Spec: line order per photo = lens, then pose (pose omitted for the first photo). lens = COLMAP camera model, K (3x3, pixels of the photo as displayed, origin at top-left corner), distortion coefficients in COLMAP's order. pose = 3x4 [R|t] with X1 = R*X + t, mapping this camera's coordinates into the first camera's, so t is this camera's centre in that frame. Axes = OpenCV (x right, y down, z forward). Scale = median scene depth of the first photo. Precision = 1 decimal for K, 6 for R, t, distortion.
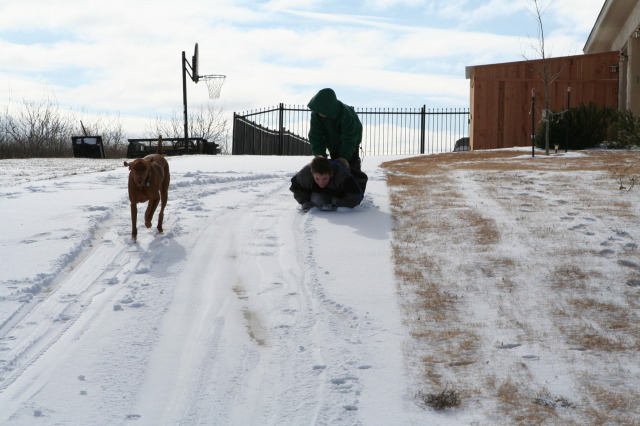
lens RADIAL K [[2106.5, 0, 320.0], [0, 2106.5, 213.0], [0, 0, 1]] dist [0.434603, -1.731289]
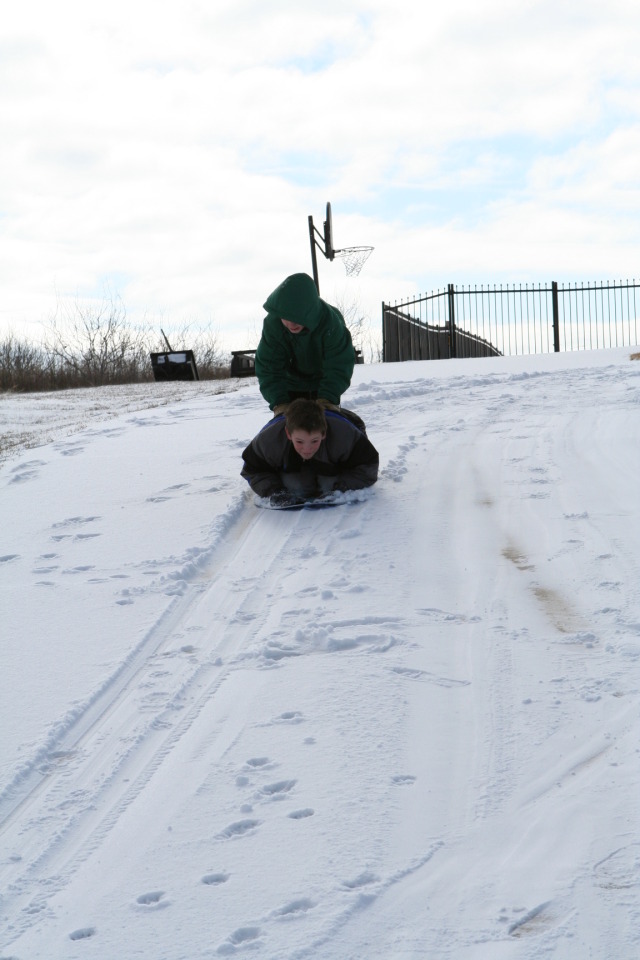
lens RADIAL K [[2833.9, 0, 320.0], [0, 2833.9, 480.0], [0, 0, 1]] dist [0.206893, -0.359793]
pose [[0.997131, -0.062729, -0.042366, -0.033658], [0.063086, 0.997983, 0.007134, 0.002981], [0.041833, -0.009787, 0.999077, 0.099600]]
